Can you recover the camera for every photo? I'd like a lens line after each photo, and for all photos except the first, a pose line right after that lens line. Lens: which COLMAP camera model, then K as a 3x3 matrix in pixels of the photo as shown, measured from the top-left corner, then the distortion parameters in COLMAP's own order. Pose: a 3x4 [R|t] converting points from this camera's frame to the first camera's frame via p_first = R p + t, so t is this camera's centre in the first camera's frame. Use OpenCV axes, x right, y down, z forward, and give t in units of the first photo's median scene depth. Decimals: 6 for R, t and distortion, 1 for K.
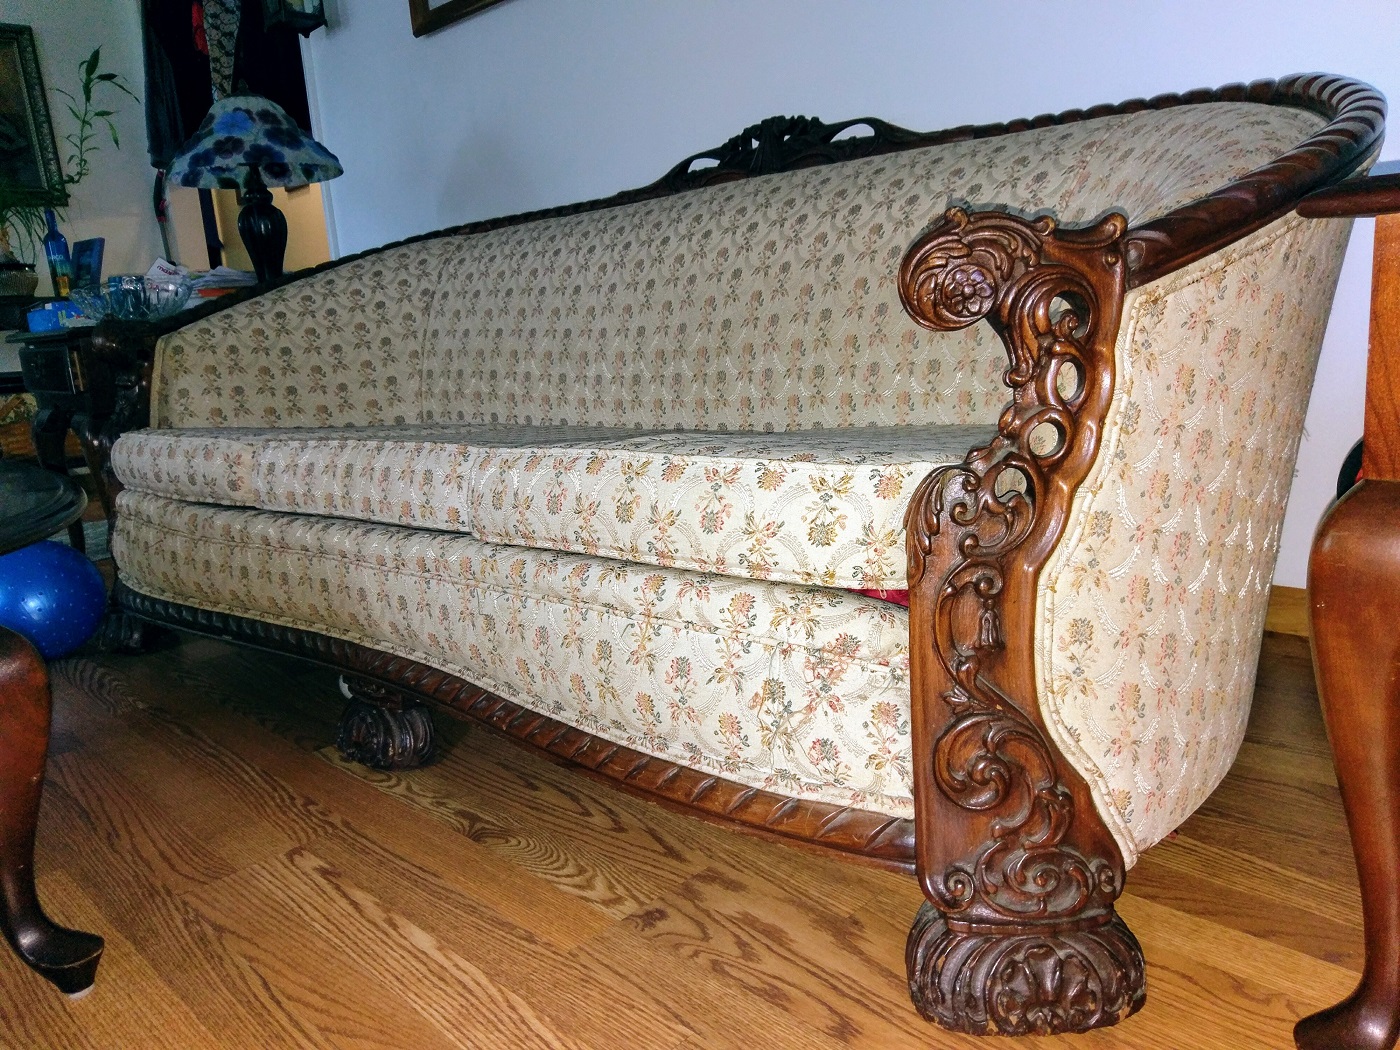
lens RADIAL K [[1071.0, 0, 707.9], [0, 1071.0, 511.5], [0, 0, 1]] dist [0.046440, -0.053009]
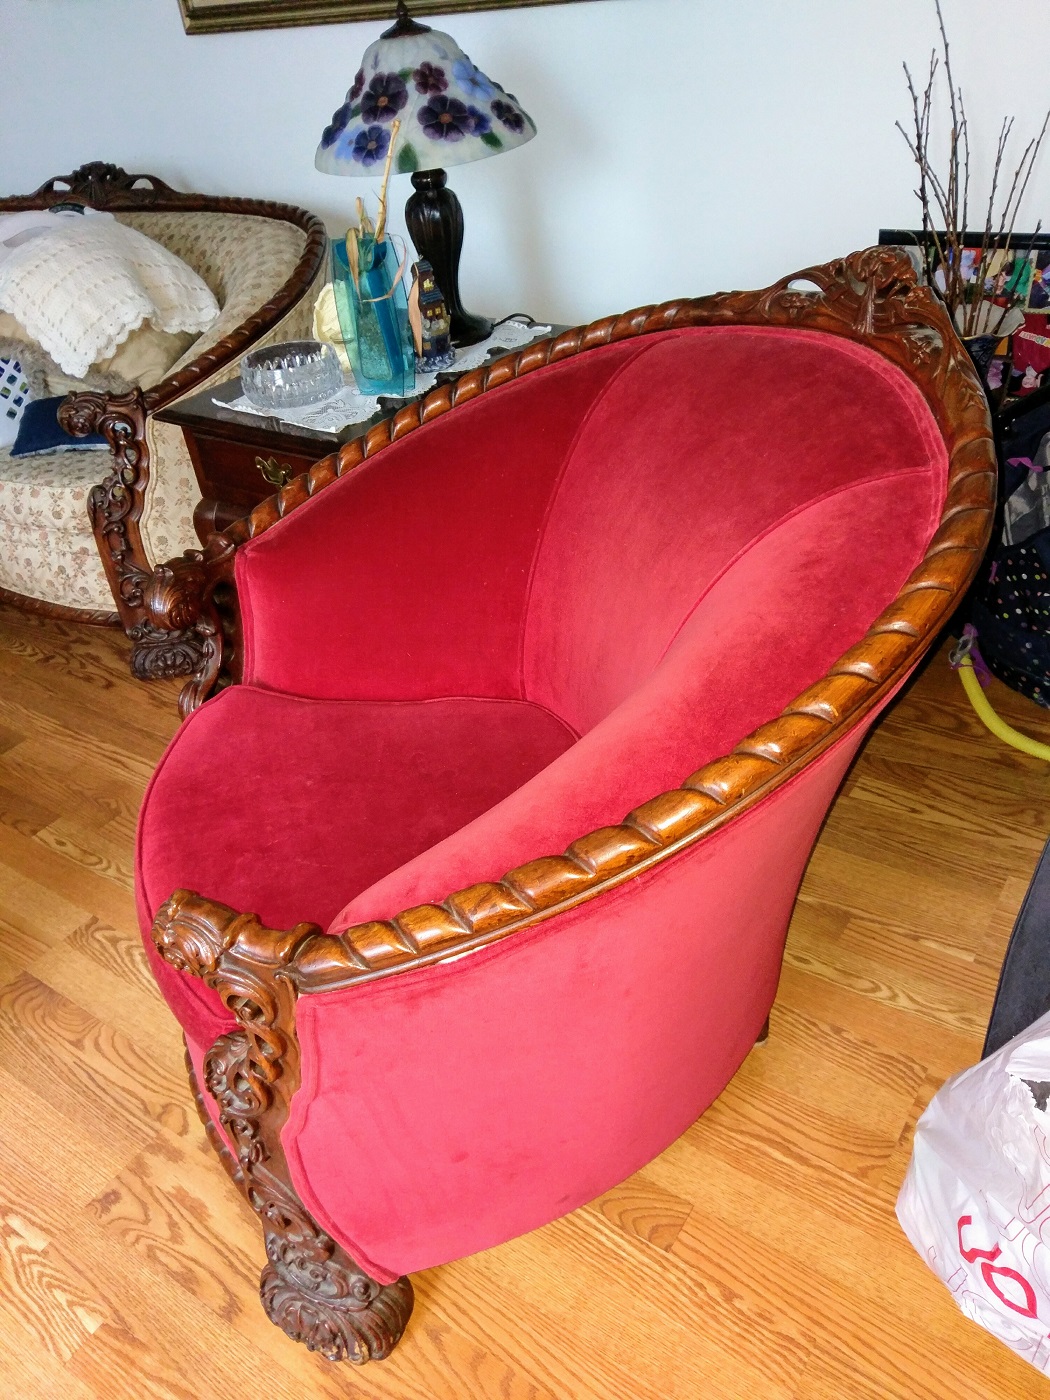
lens RADIAL K [[1071.0, 0, 538.2], [0, 1071.0, 705.8], [0, 0, 1]] dist [0.046440, -0.053009]
pose [[0.981931, -0.124956, 0.142120, 0.704753], [0.060756, 0.919404, 0.388594, -0.426802], [-0.179223, -0.372937, 0.910383, -1.530295]]
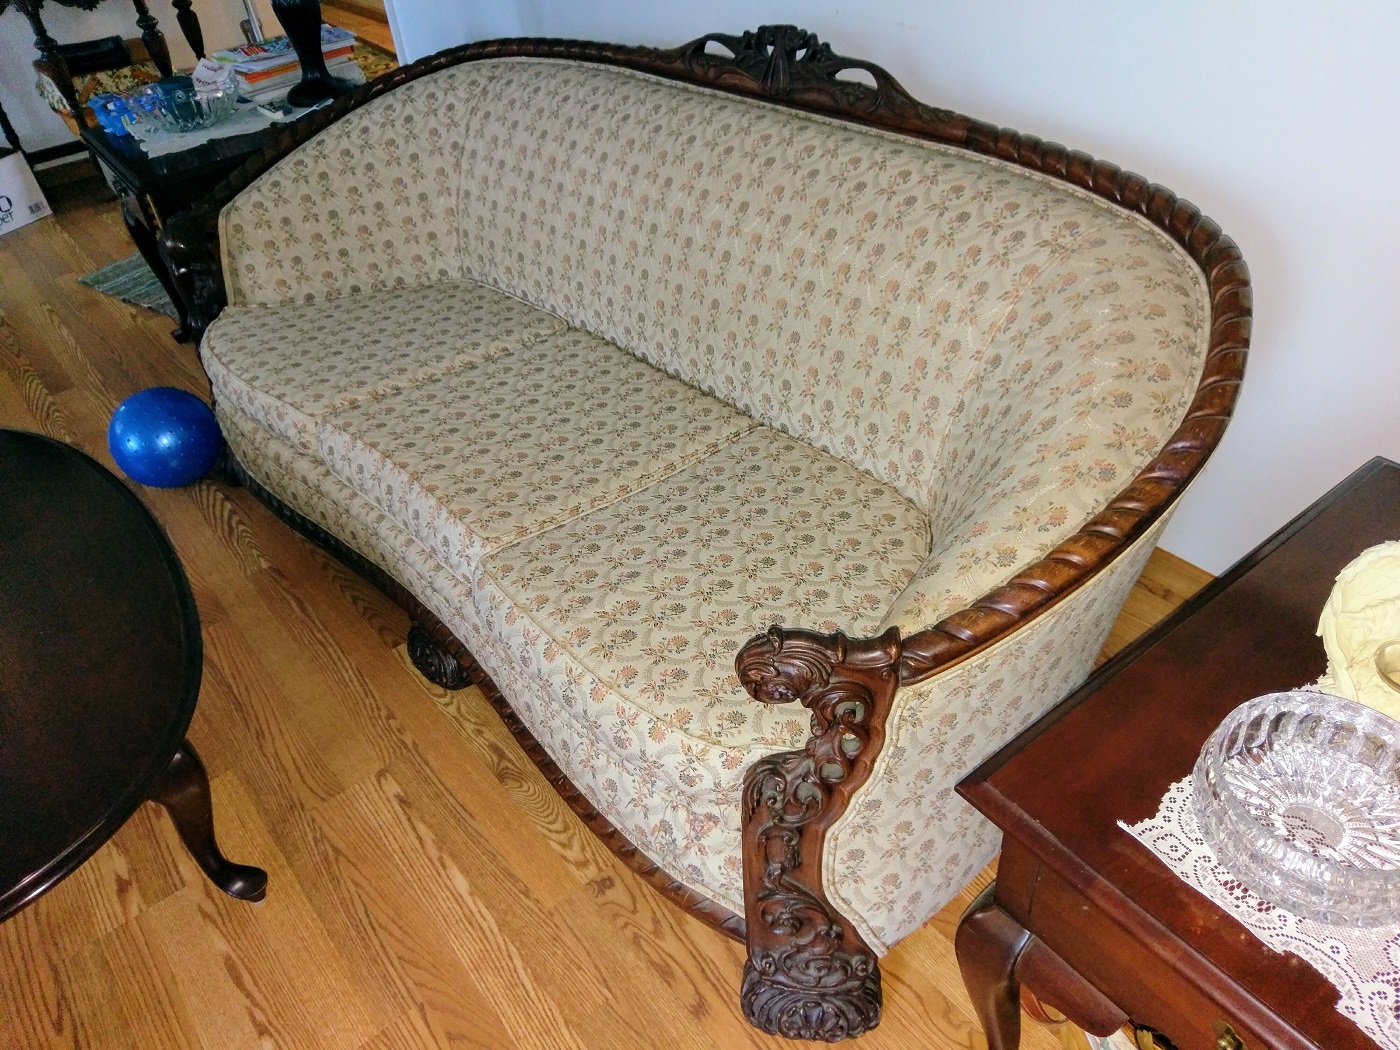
lens RADIAL K [[1071.0, 0, 703.1], [0, 1071.0, 523.8], [0, 0, 1]] dist [0.046440, -0.053009]
pose [[0.993679, 0.062848, -0.093017, 0.205060], [-0.012576, 0.885700, 0.464088, -0.820825], [0.111553, -0.459984, 0.880892, -0.105314]]
